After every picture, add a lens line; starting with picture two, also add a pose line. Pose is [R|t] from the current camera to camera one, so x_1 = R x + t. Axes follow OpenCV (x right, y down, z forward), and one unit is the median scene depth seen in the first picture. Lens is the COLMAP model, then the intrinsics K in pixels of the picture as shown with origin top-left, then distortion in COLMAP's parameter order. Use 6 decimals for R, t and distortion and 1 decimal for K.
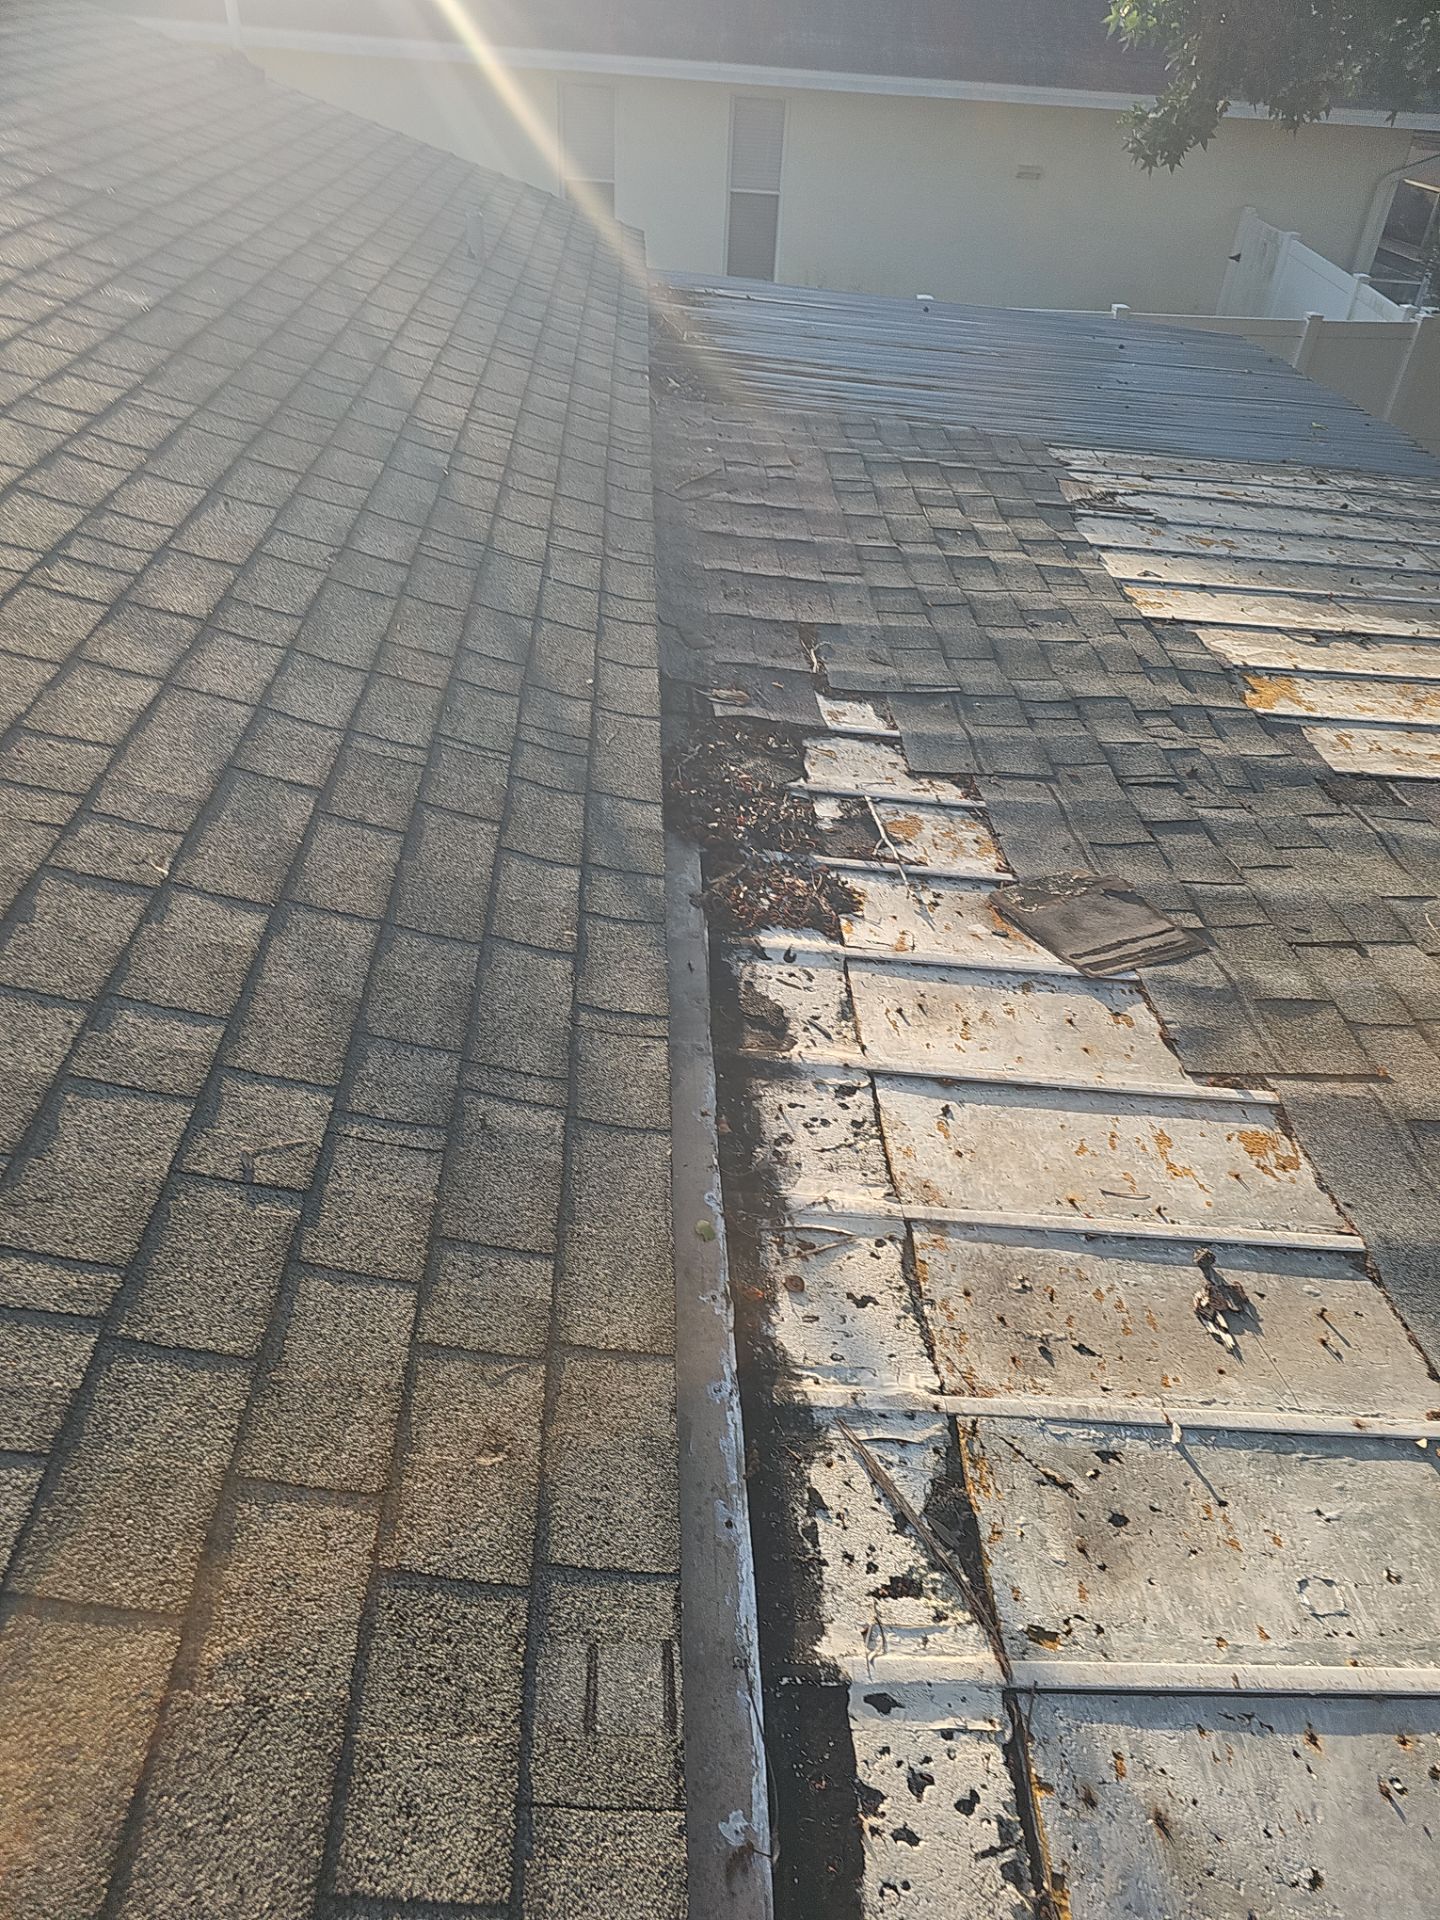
lens RADIAL K [[1226.2, 0, 720.0], [0, 1226.2, 960.0], [0, 0, 1]] dist [-0.000345, -0.002691]
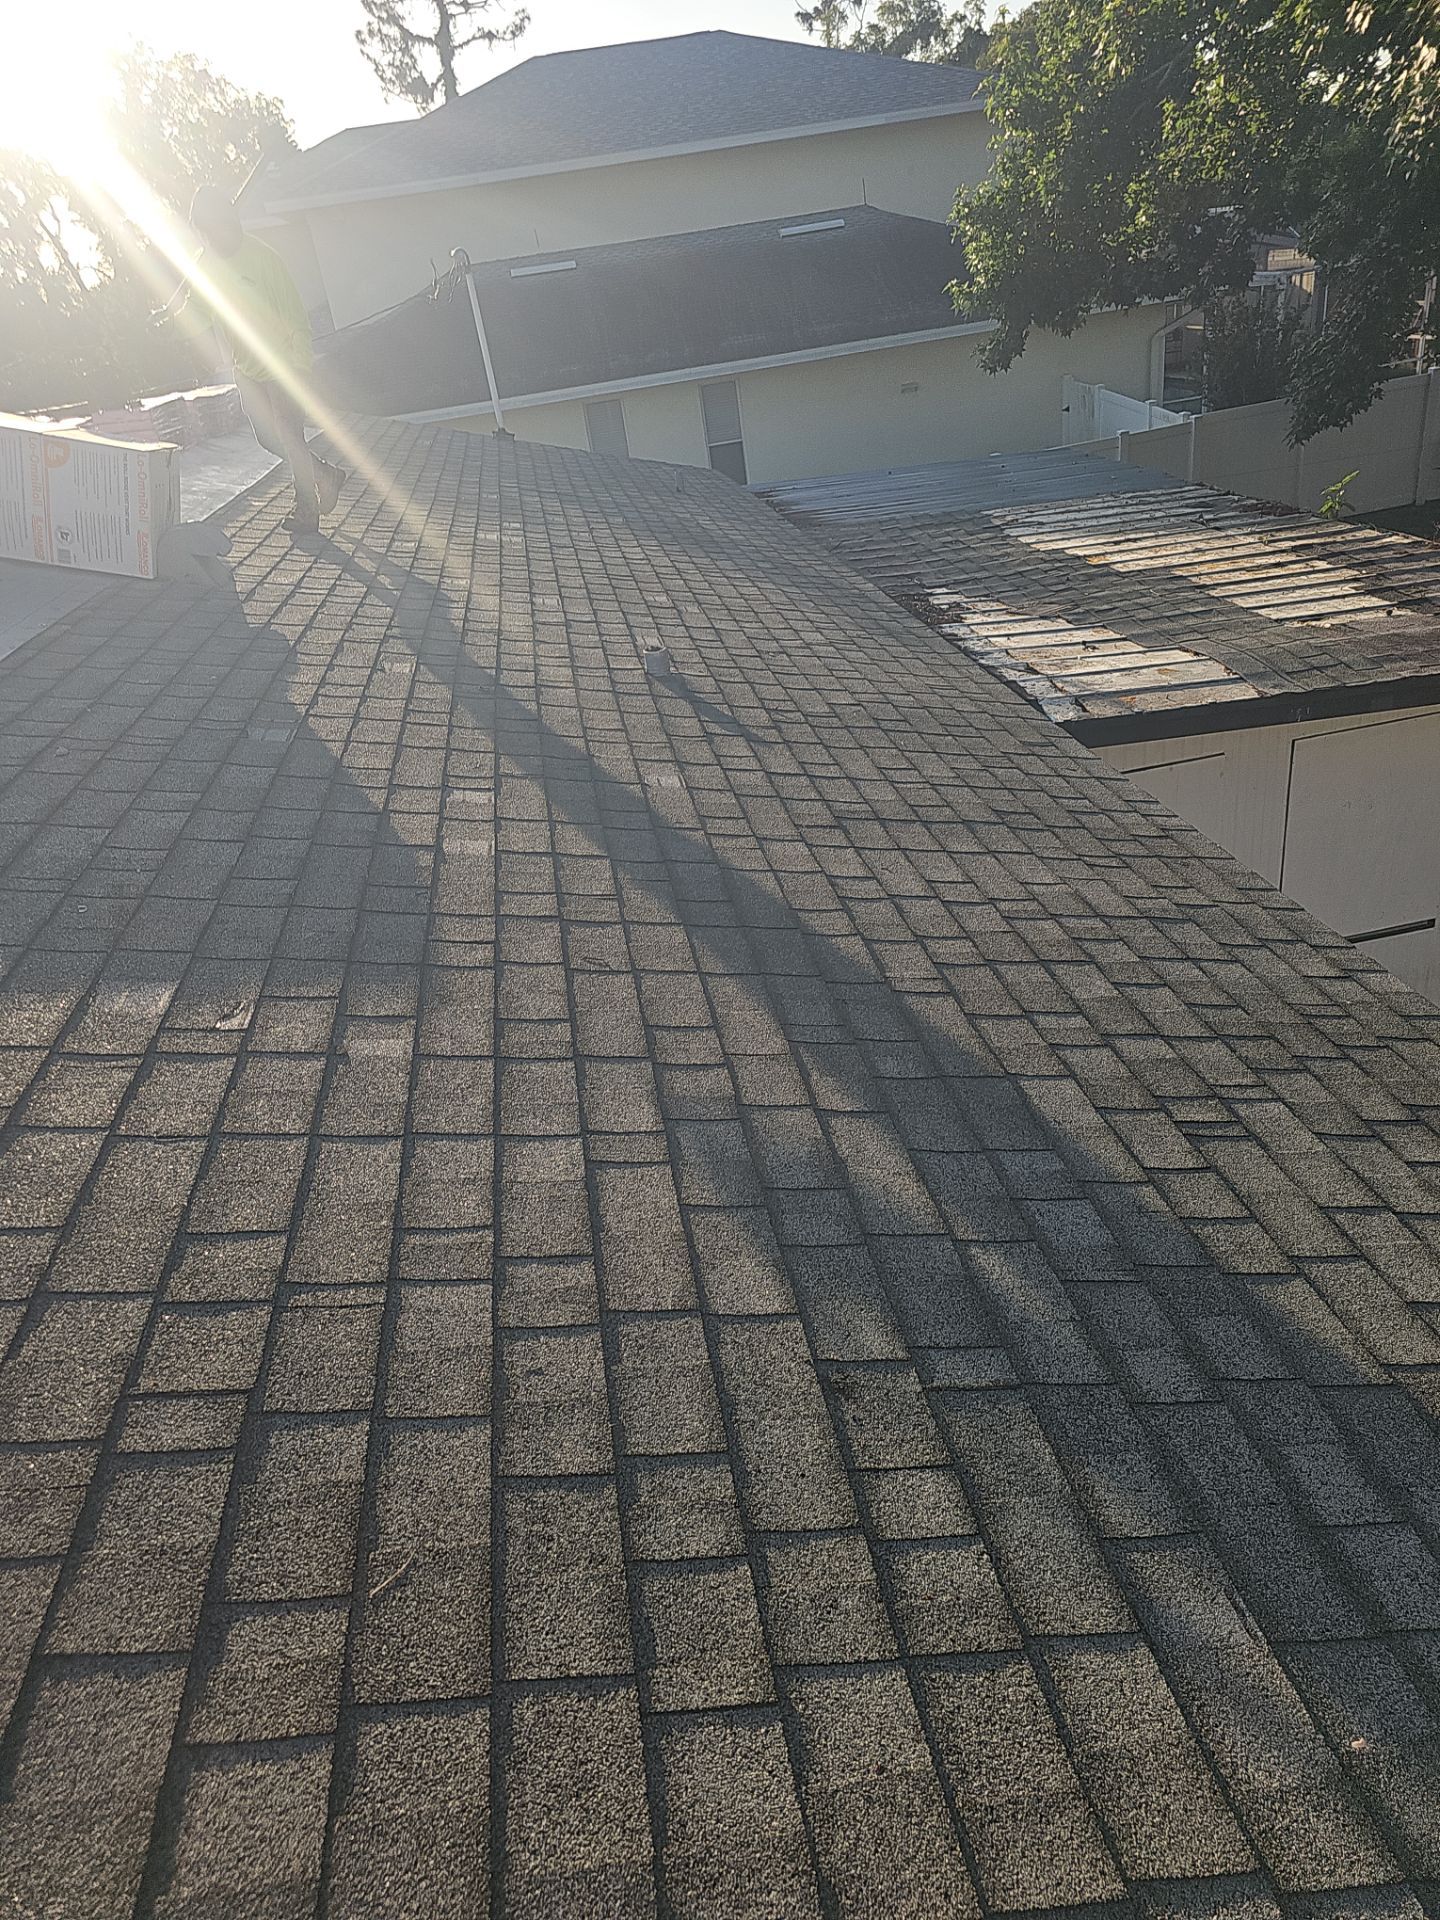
lens RADIAL K [[1226.2, 0, 720.0], [0, 1226.2, 960.0], [0, 0, 1]] dist [-0.000345, -0.002691]
pose [[0.976052, -0.217538, -0.000840, -0.573967], [0.214460, 0.962878, -0.163929, 0.985314], [0.036469, 0.159824, 0.986472, -1.648675]]
